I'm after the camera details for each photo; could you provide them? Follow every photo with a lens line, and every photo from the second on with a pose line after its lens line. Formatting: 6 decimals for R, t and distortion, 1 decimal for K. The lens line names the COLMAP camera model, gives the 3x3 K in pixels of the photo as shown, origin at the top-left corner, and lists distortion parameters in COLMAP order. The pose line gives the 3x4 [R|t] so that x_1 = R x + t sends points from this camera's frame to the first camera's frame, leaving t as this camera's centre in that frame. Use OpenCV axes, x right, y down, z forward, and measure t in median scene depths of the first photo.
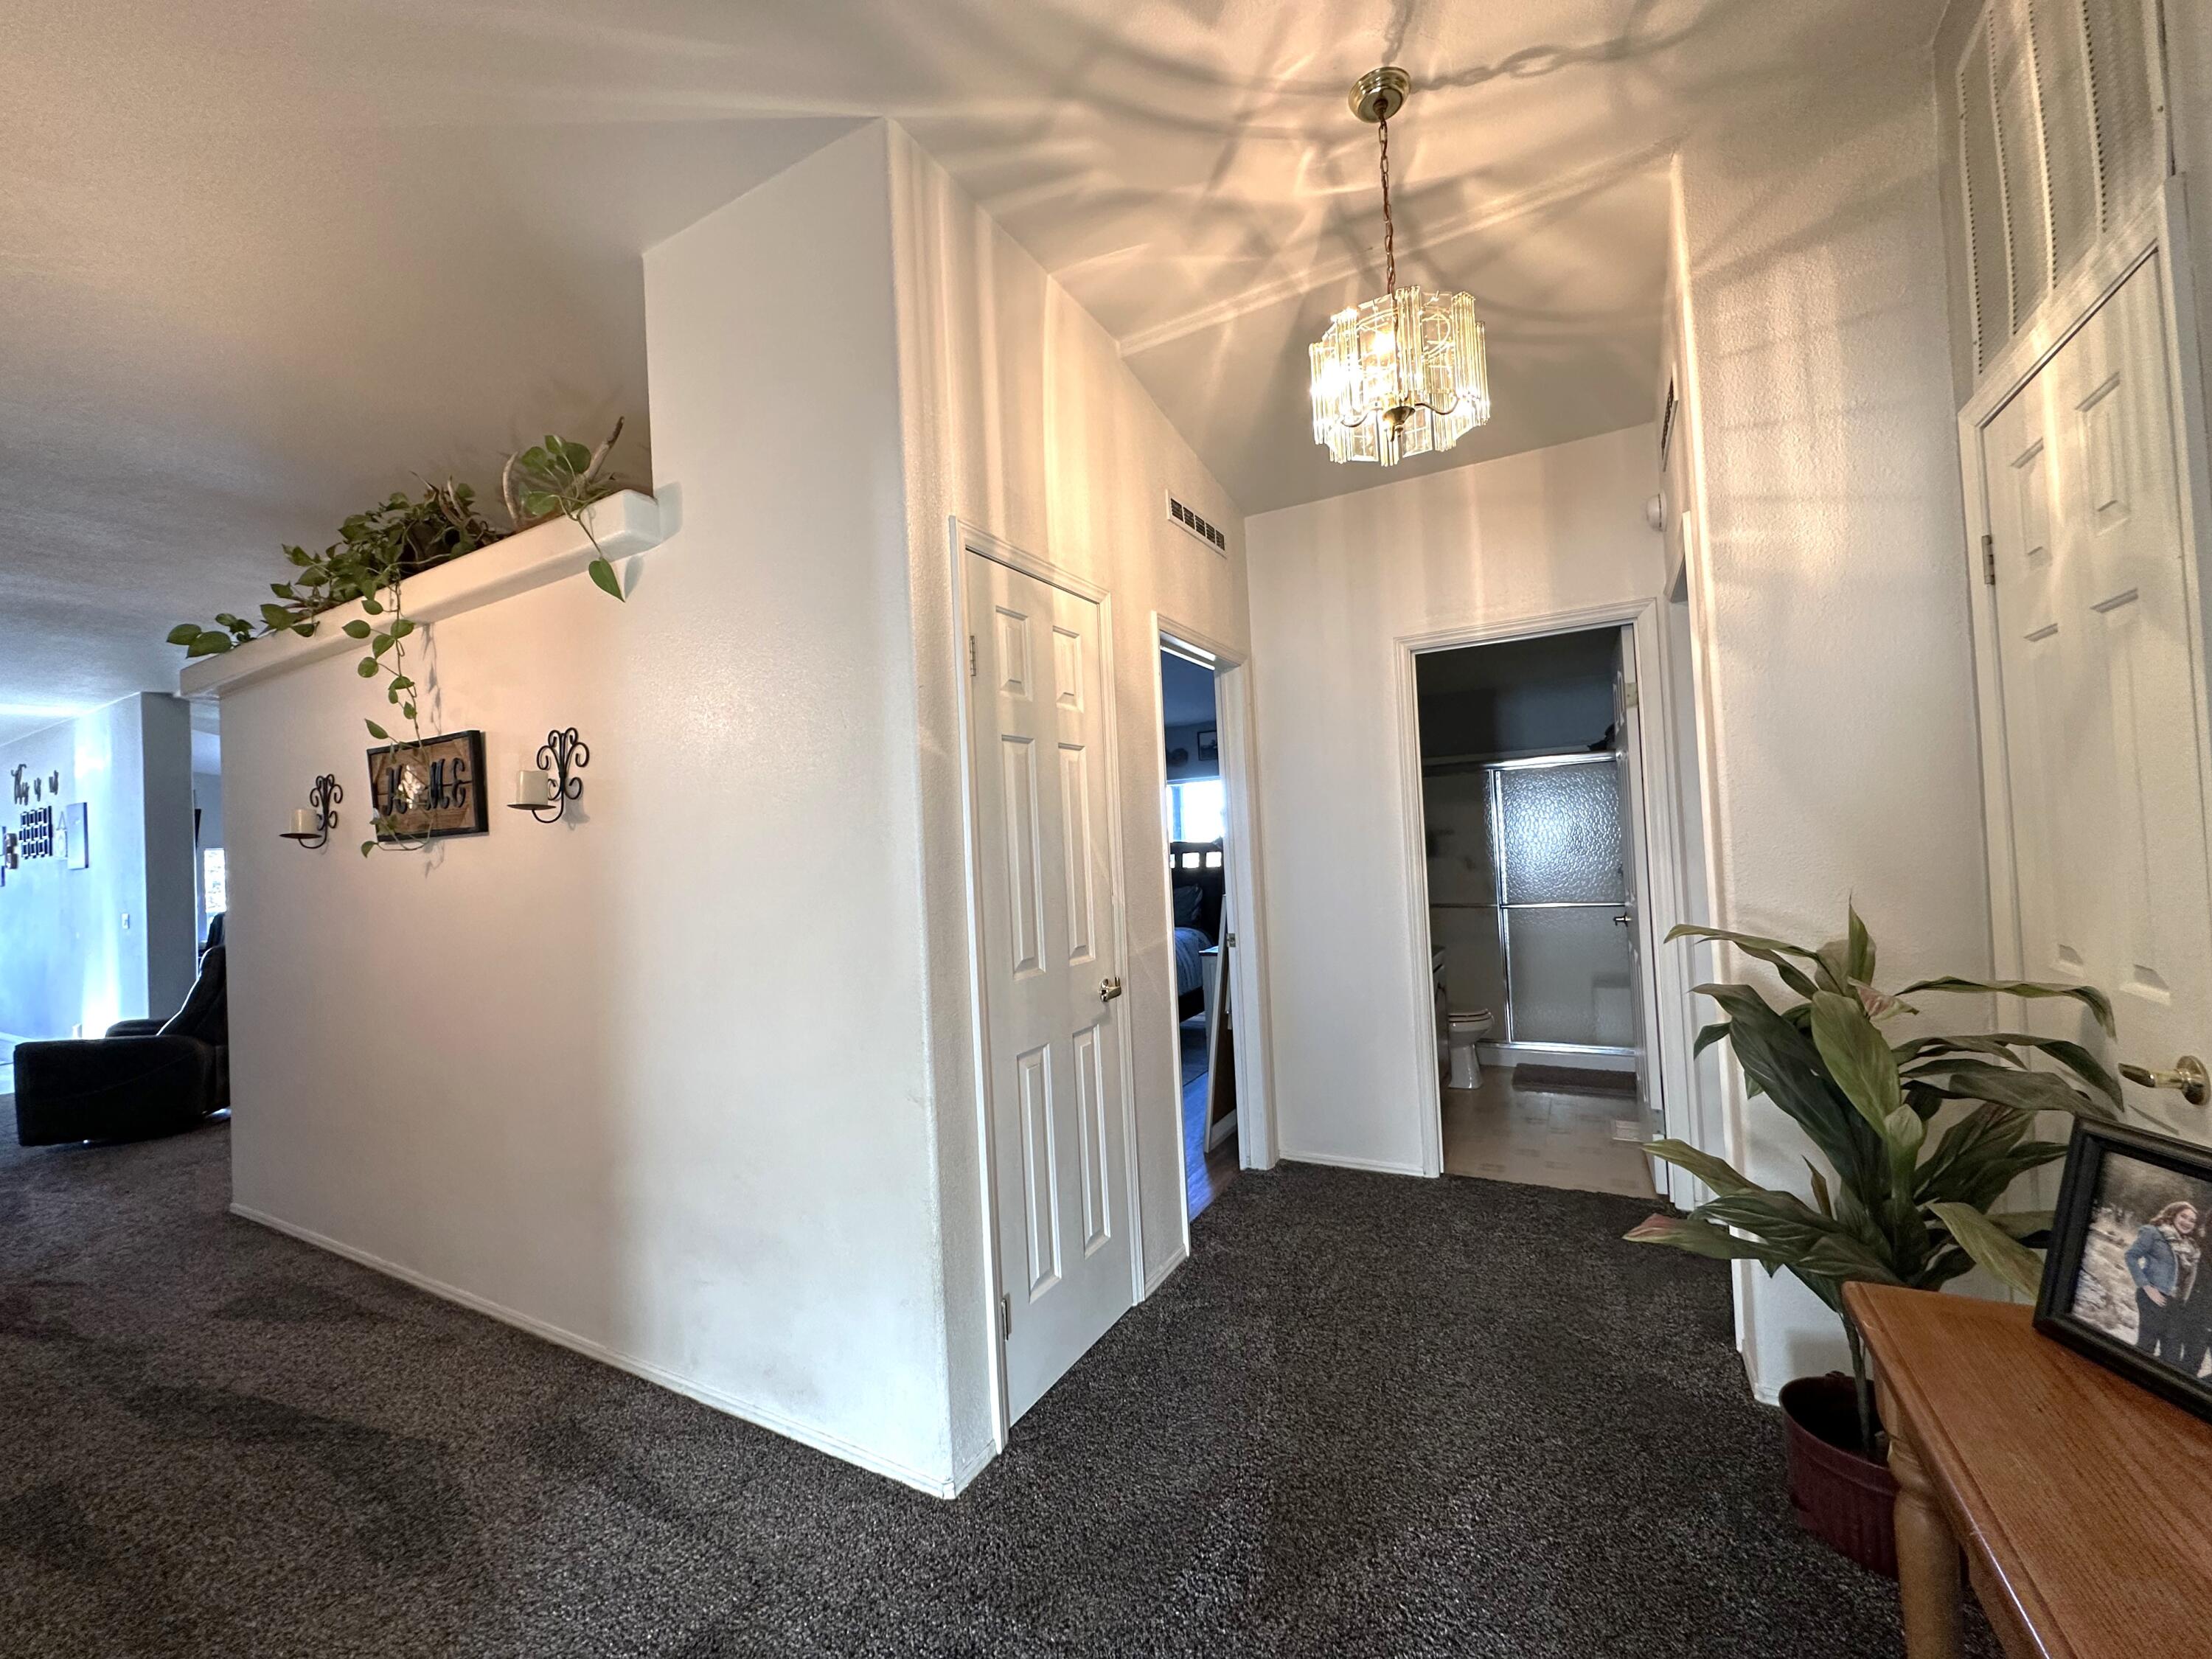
lens RADIAL K [[875.2, 0, 1106.0], [0, 875.2, 829.5], [0, 0, 1]] dist [0.000486, -0.000735]
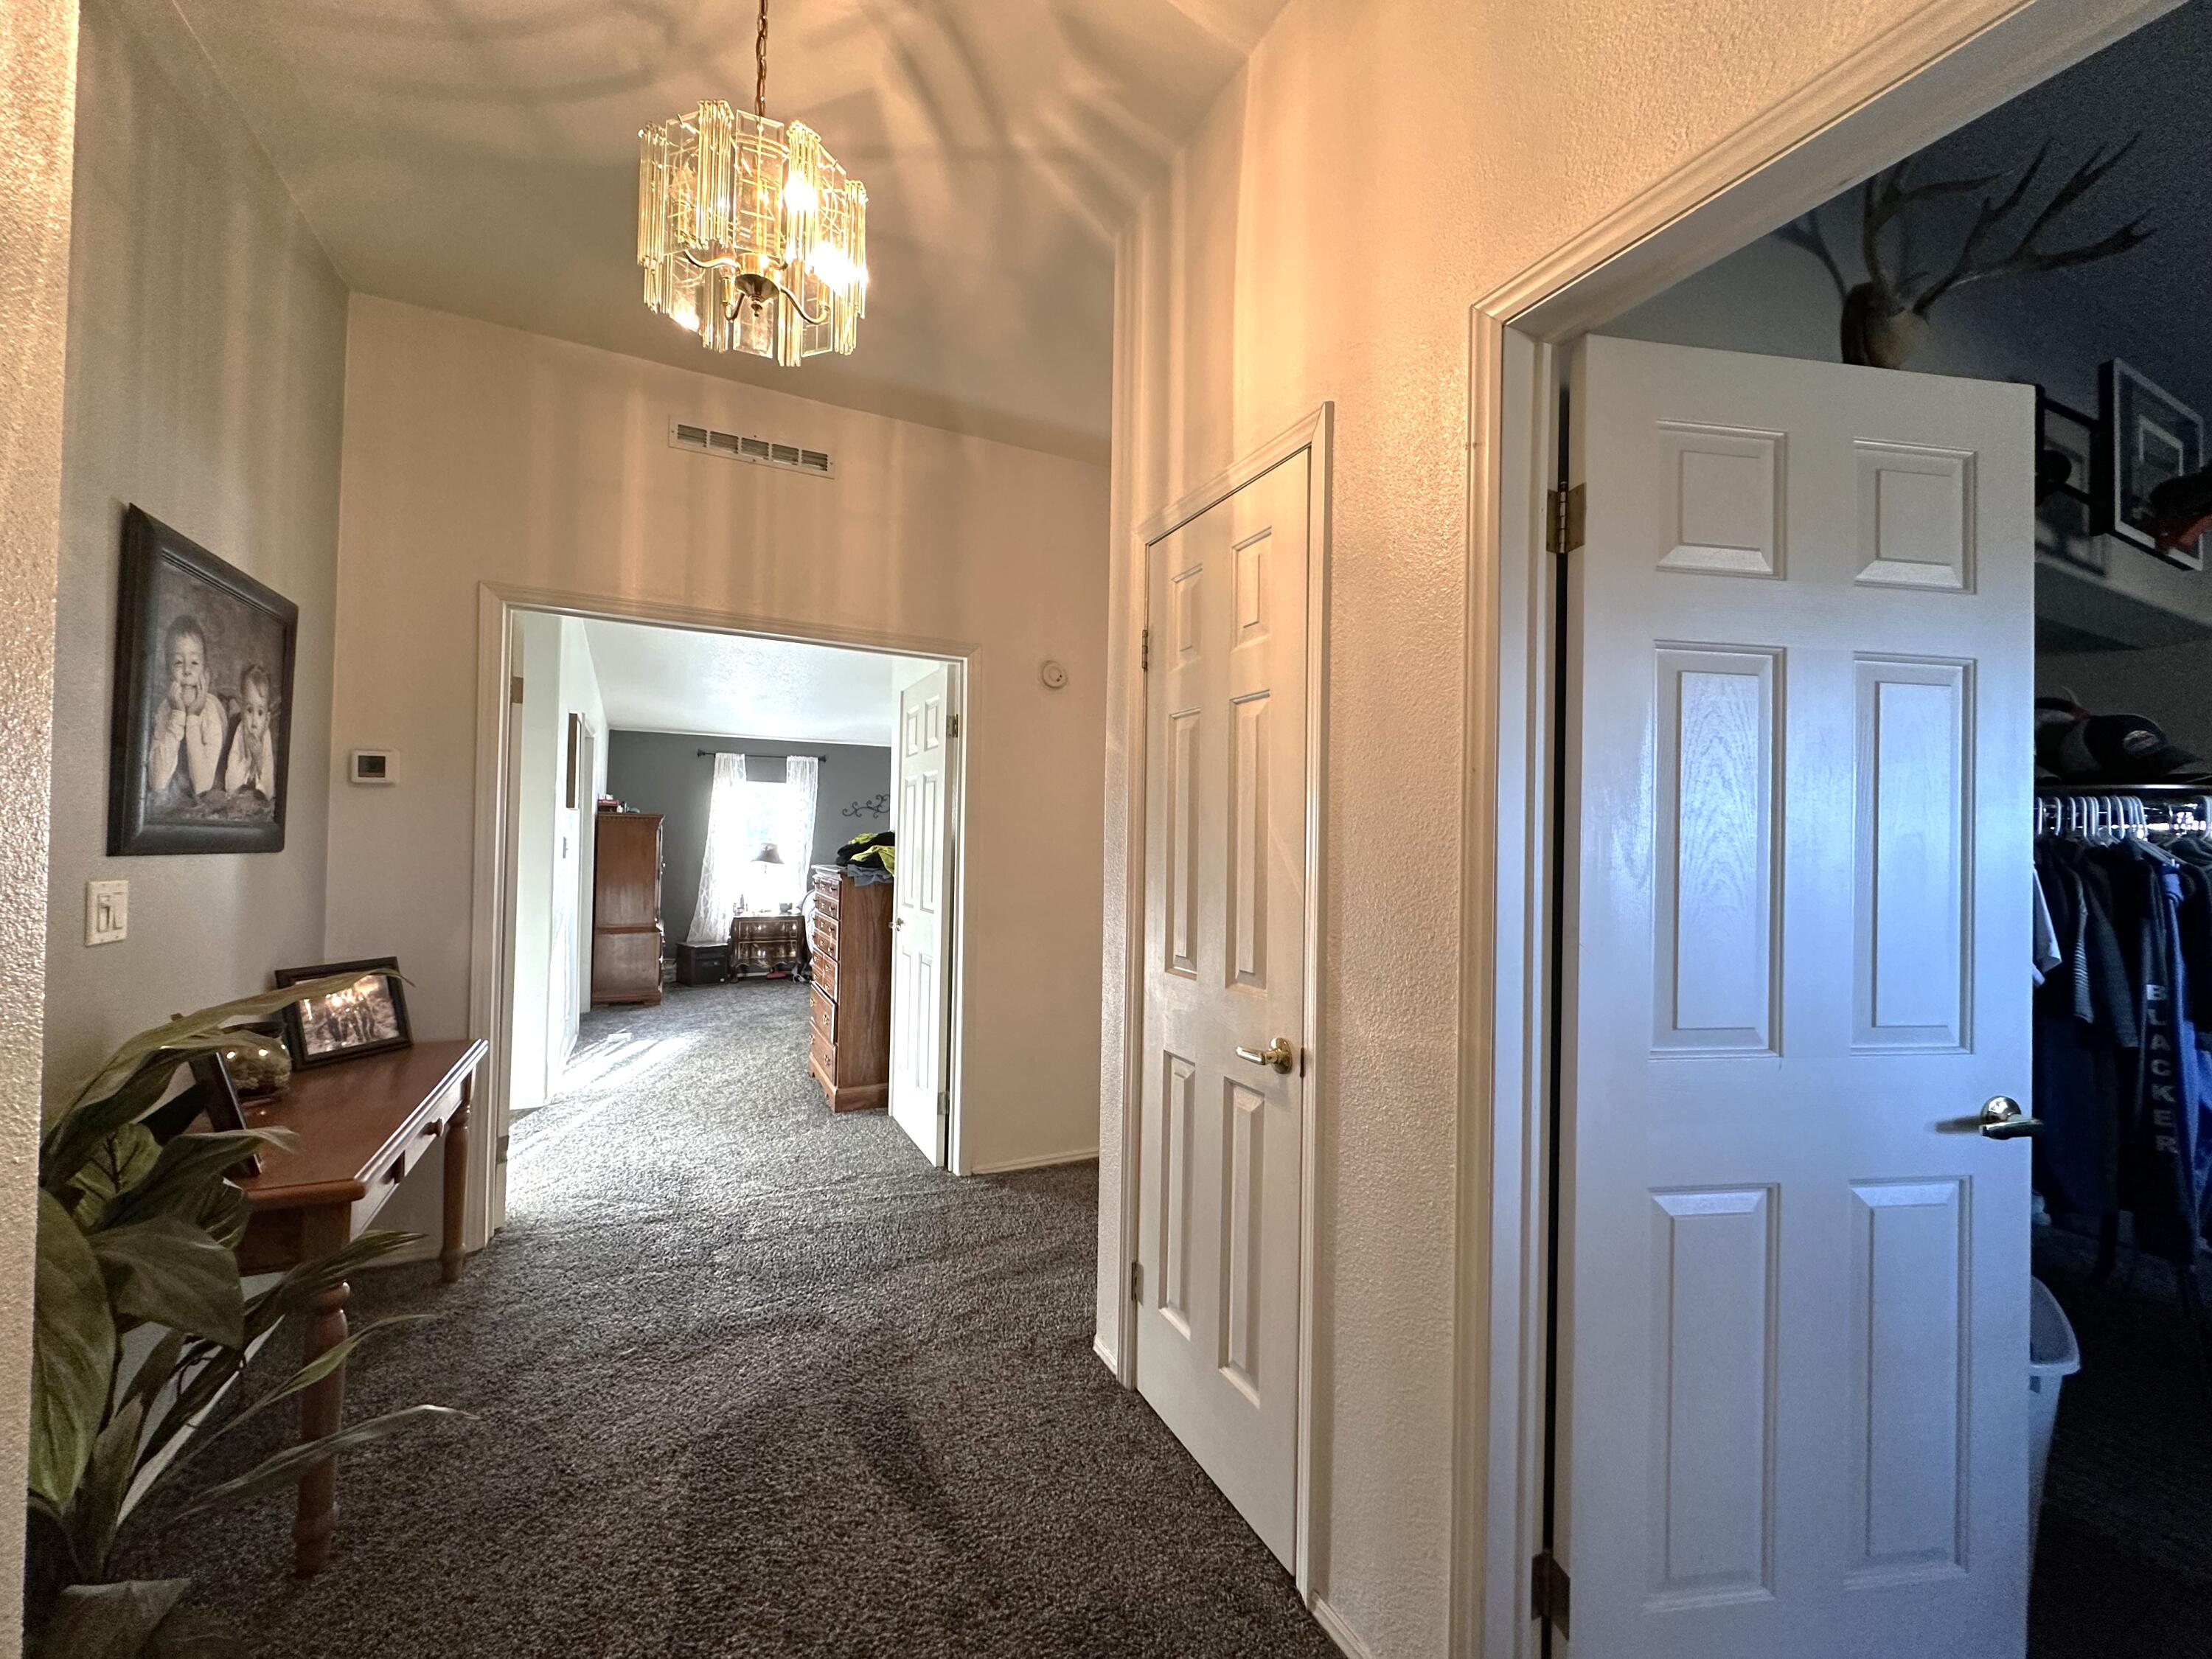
lens RADIAL K [[875.2, 0, 1106.0], [0, 875.2, 829.5], [0, 0, 1]] dist [0.000486, -0.000735]
pose [[-0.560225, 0.023520, -0.828007, 0.728315], [0.034304, 0.999398, 0.005178, 0.007875], [0.827630, -0.025503, -0.560694, 1.504907]]
